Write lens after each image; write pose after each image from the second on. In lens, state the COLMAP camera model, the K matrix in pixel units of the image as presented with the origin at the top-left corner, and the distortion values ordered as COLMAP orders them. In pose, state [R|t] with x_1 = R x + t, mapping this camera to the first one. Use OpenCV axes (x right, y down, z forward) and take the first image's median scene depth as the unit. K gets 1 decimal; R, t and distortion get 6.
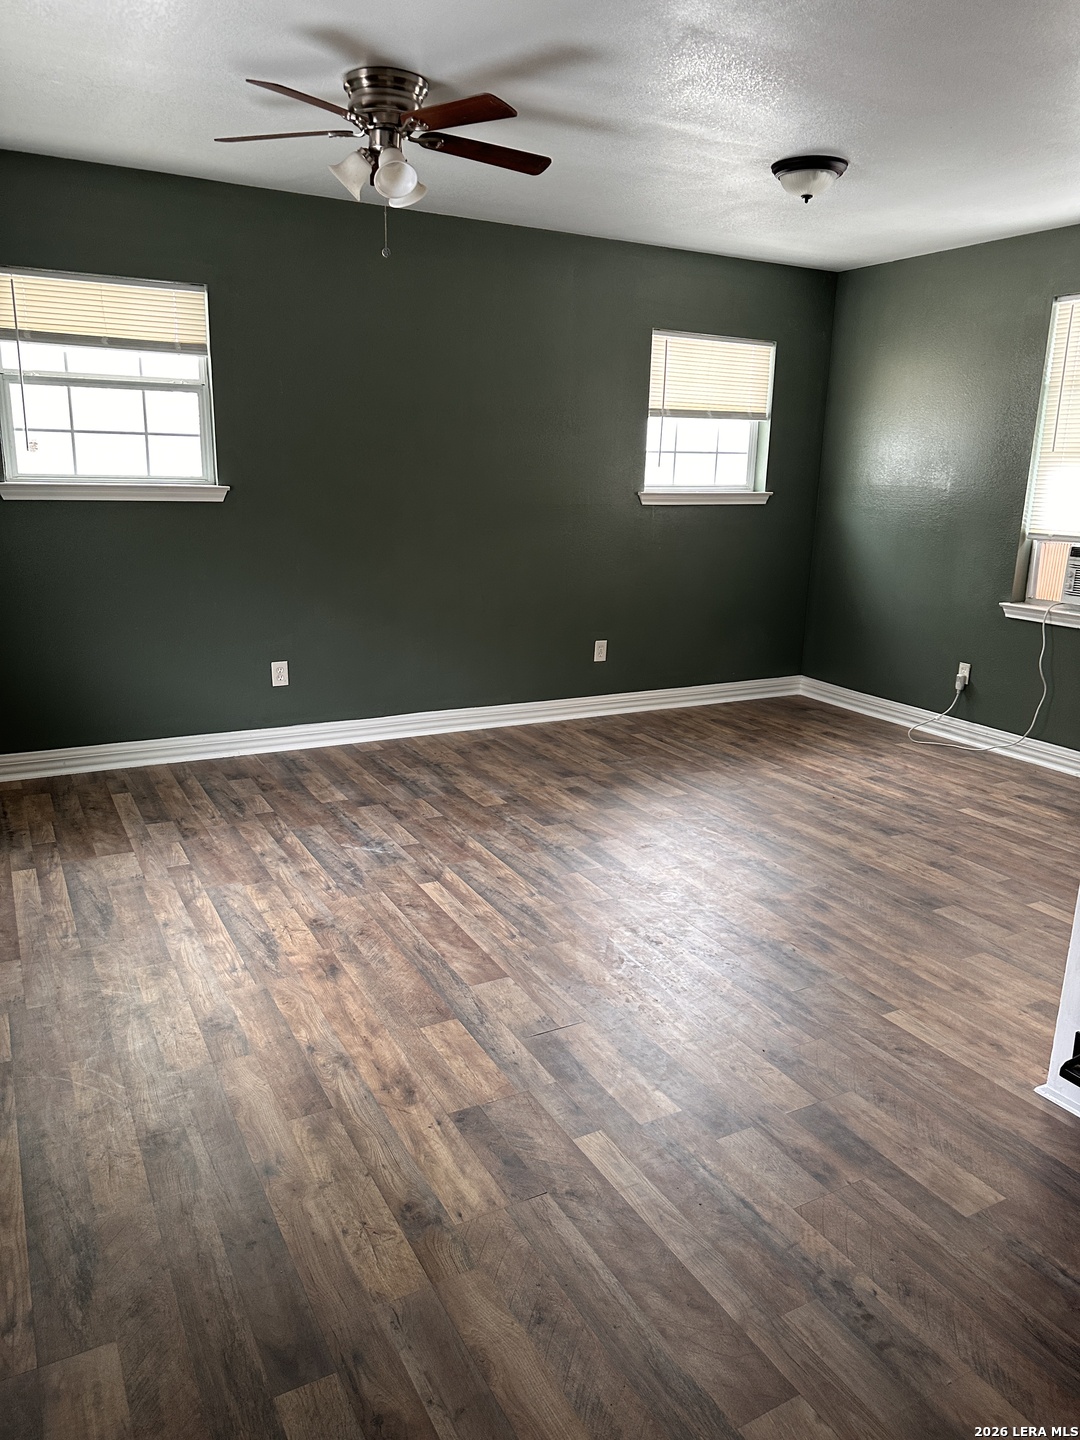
lens RADIAL K [[1004.4, 0, 539.5], [0, 1004.4, 720.7], [0, 0, 1]] dist [0.075531, -0.063712]
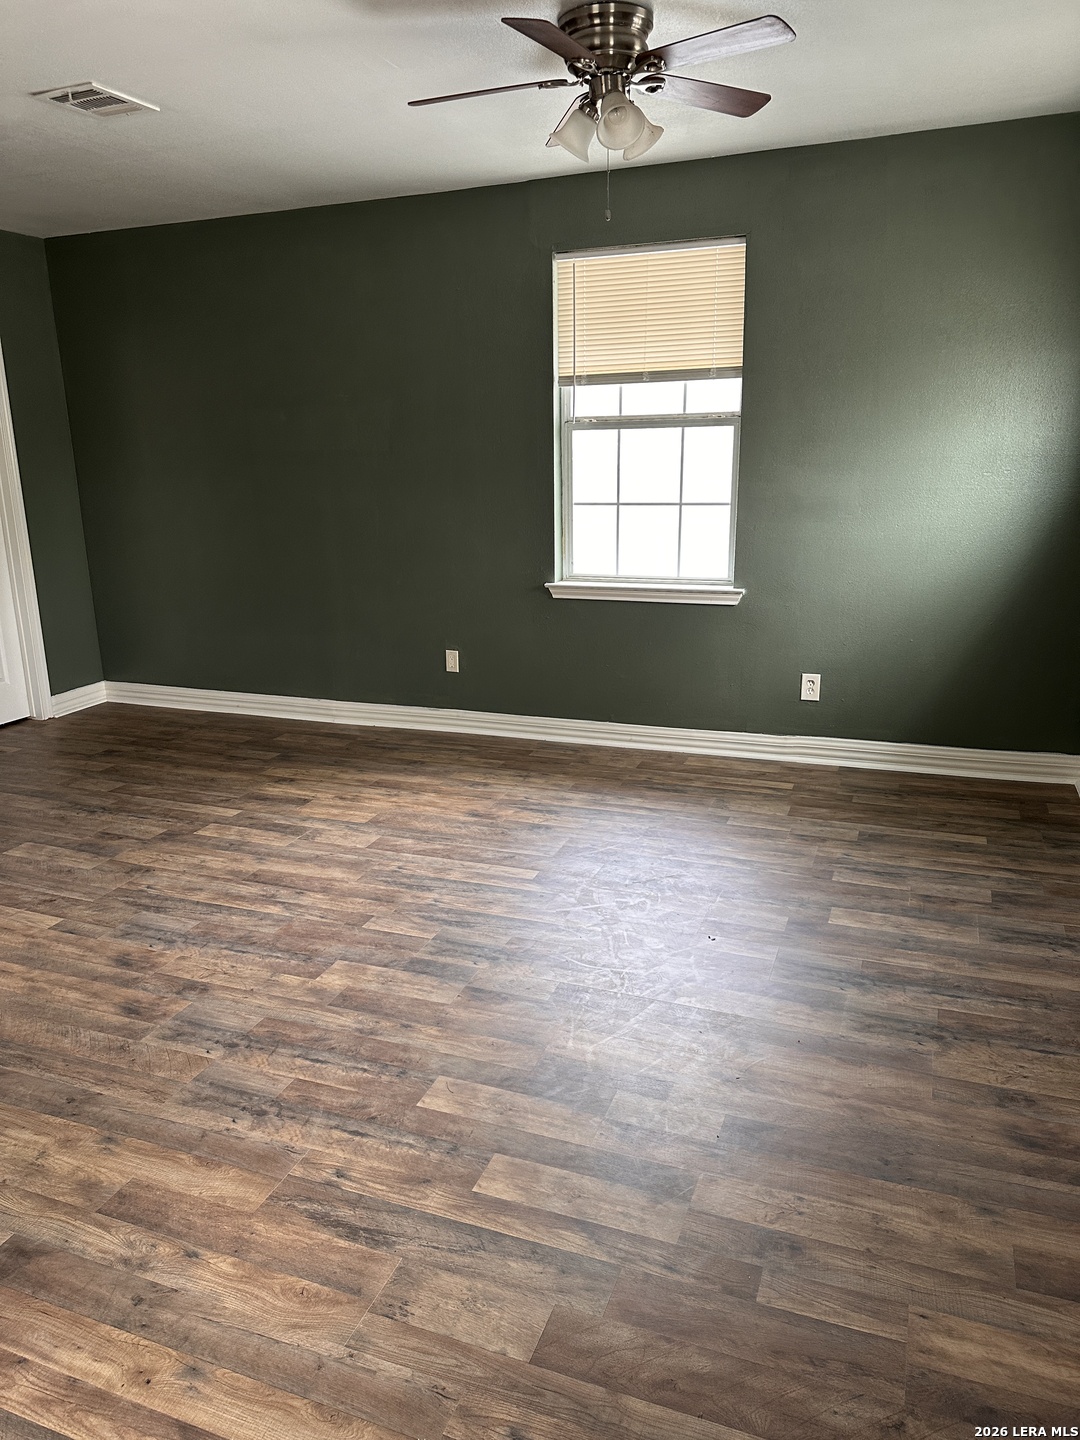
lens RADIAL K [[1004.4, 0, 543.0], [0, 1004.4, 717.7], [0, 0, 1]] dist [0.075531, -0.063712]
pose [[-0.759933, 0.166120, -0.628415, 0.561831], [-0.157246, 0.891091, 0.425712, -0.468752], [0.630695, 0.422328, -0.651048, 1.836185]]
